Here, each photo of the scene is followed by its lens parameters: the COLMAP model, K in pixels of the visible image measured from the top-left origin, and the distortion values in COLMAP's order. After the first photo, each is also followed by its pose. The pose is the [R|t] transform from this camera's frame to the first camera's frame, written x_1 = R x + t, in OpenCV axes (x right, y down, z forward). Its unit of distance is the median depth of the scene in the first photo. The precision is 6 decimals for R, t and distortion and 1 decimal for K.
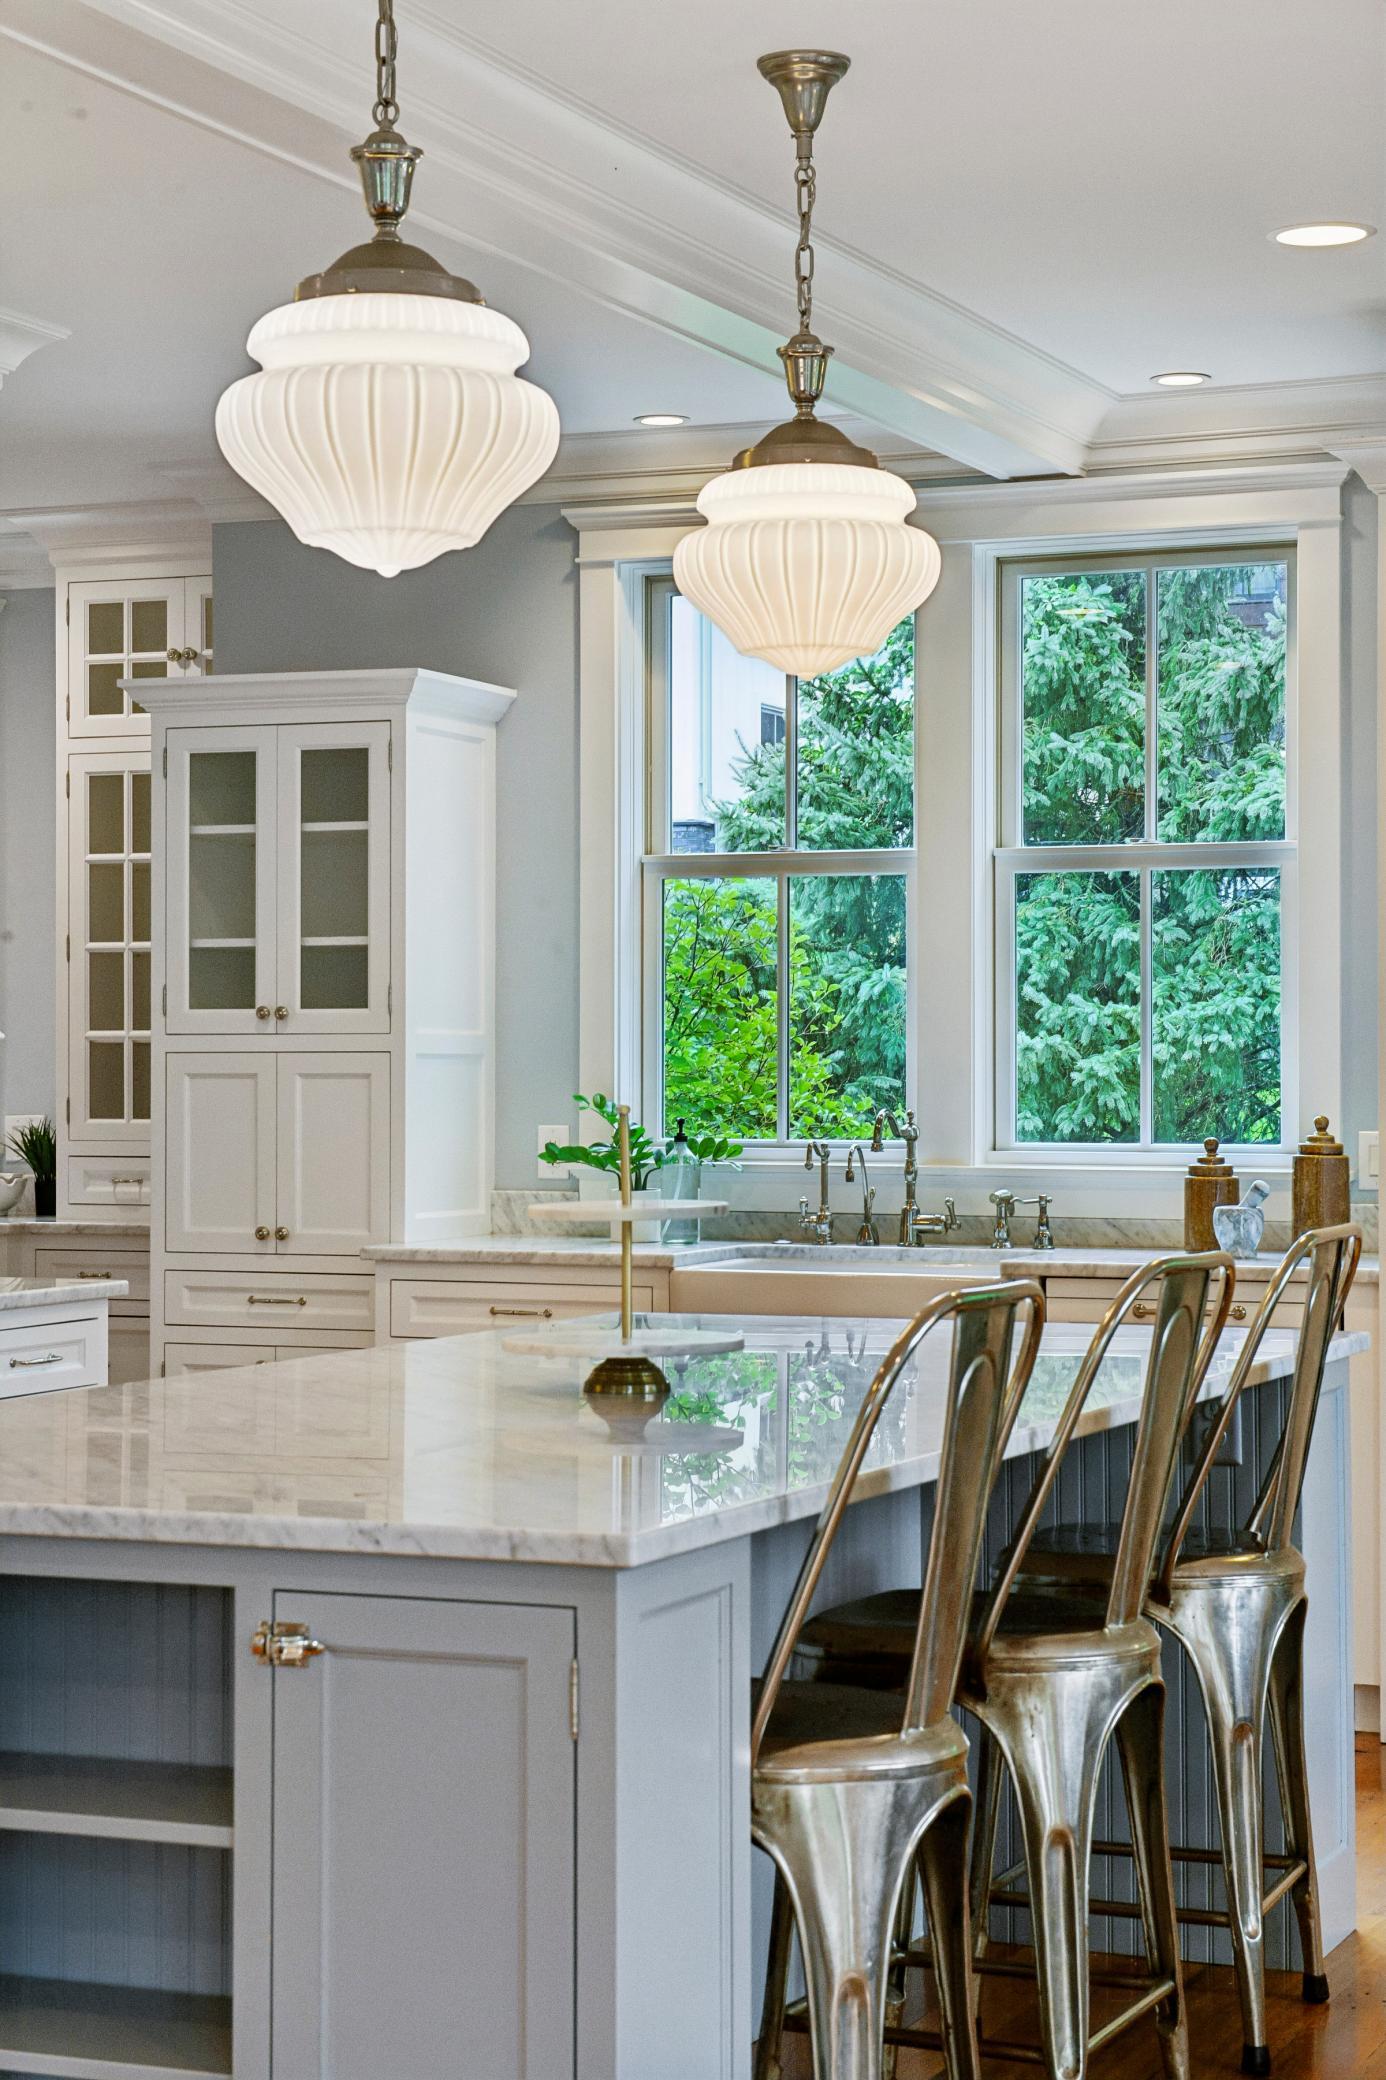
lens RADIAL K [[3666.6, 0, 693.0], [0, 3666.6, 1040.0], [0, 0, 1]] dist [0.087241, 0.250398]
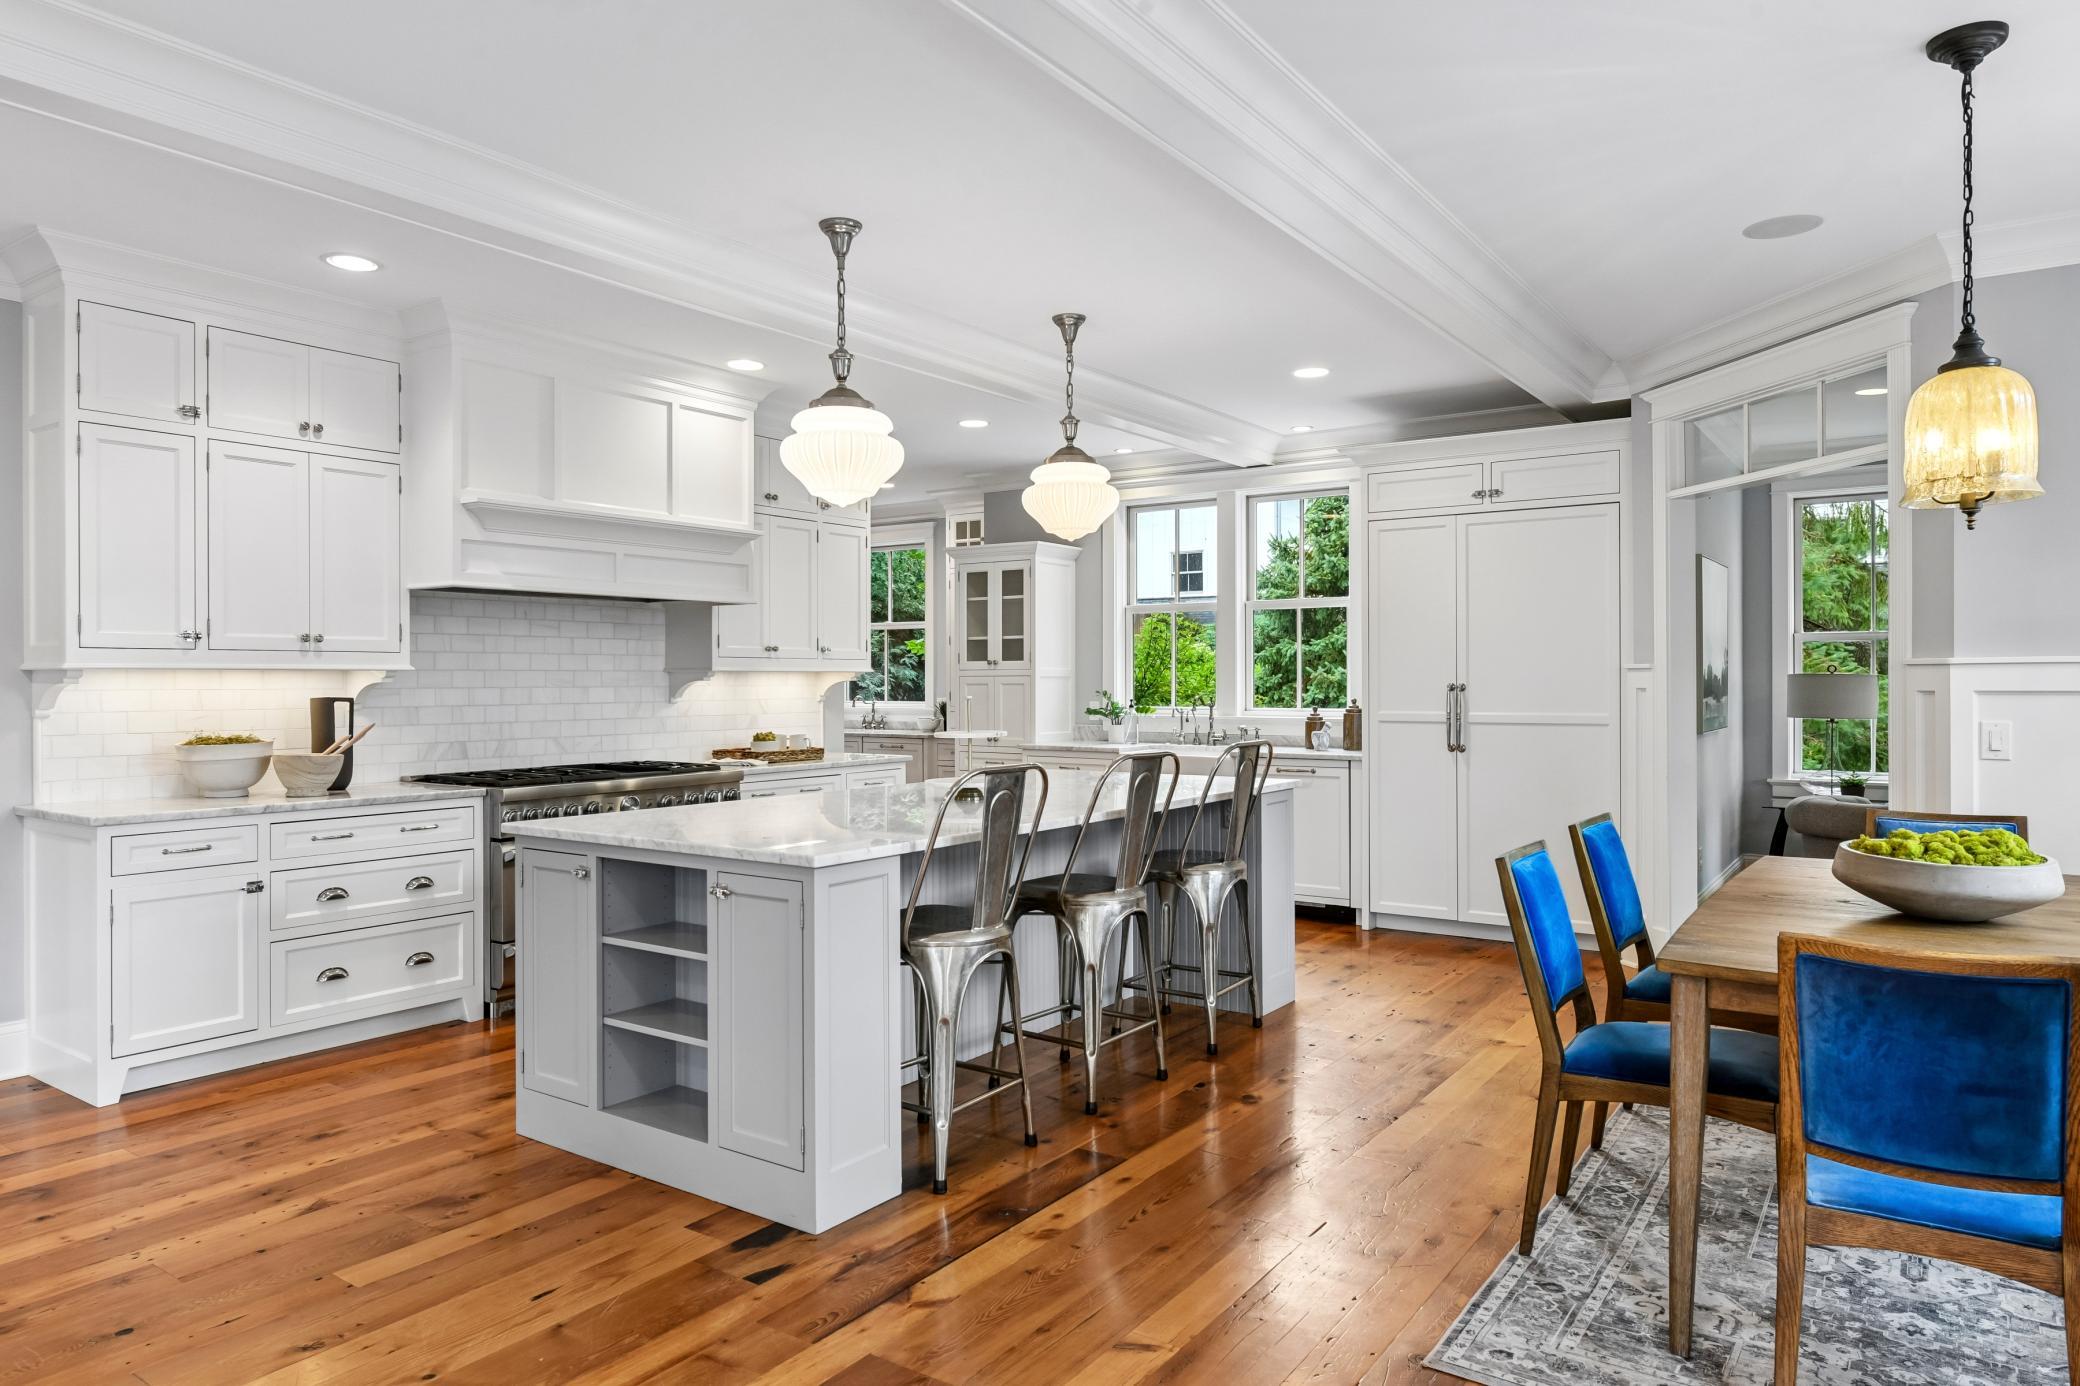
lens RADIAL K [[1251.0, 0, 1043.9], [0, 1251.0, 680.0], [0, 0, 1]] dist [-0.001578, -0.001473]
pose [[0.979197, -0.002563, -0.202894, 0.127941], [0.004124, 0.999965, 0.007273, -0.000494], [0.202868, -0.007958, 0.979174, 0.049522]]
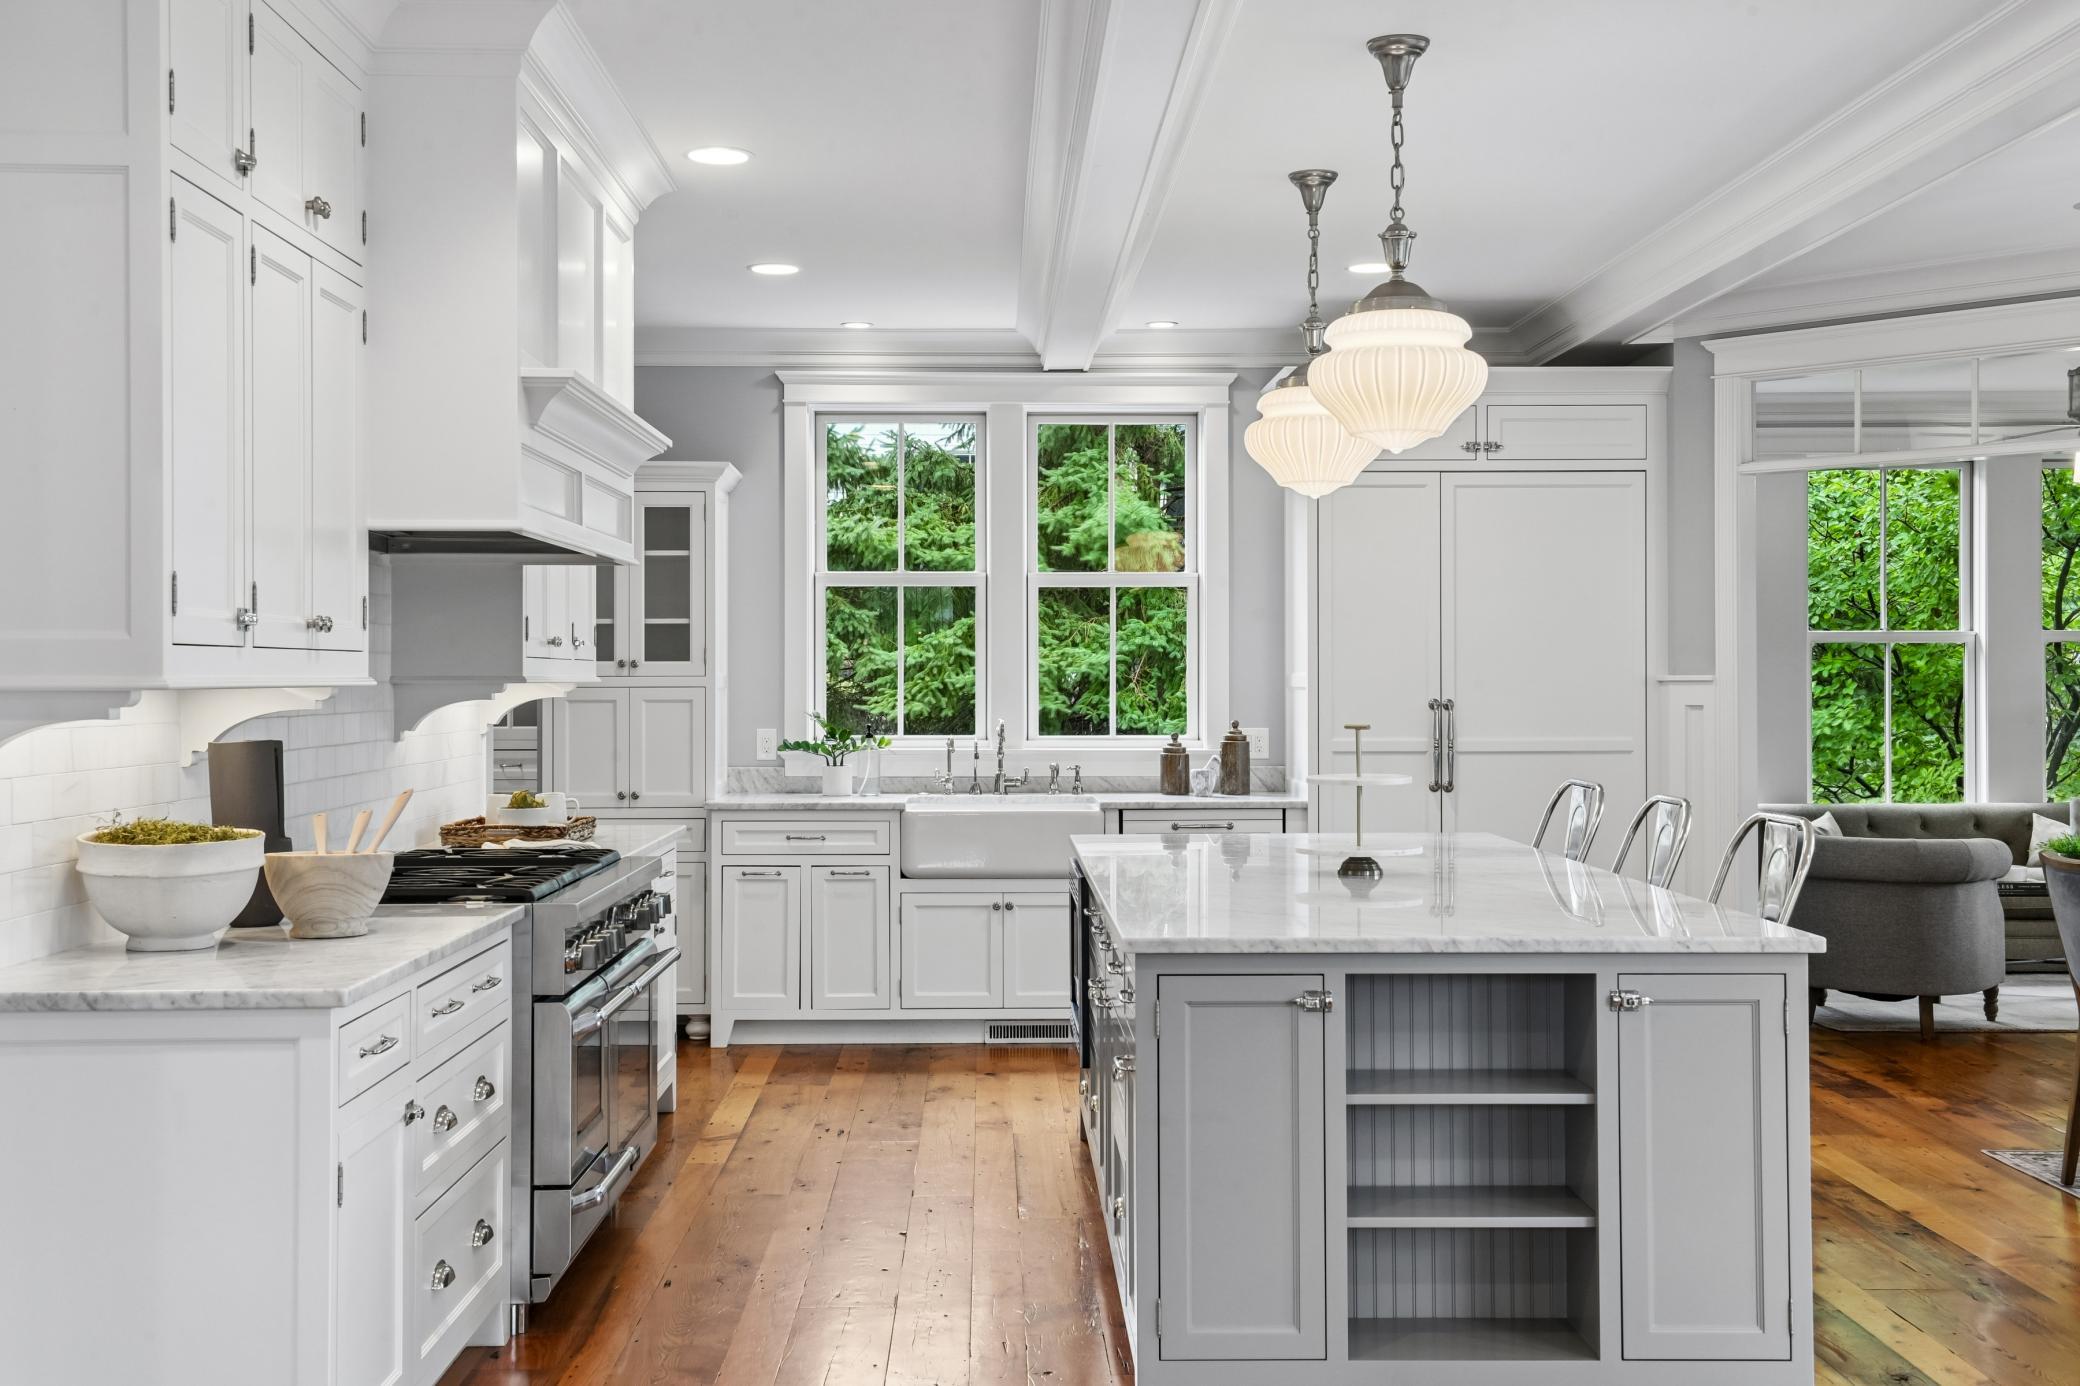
lens RADIAL K [[2184.2, 0, 1037.7], [0, 2184.2, 650.9], [0, 0, 1]] dist [0.058122, -0.007963]
pose [[0.917347, 0.003643, 0.398071, -0.351447], [-0.001194, 0.999979, -0.006398, -0.007236], [-0.398086, 0.005394, 0.917332, 0.011281]]
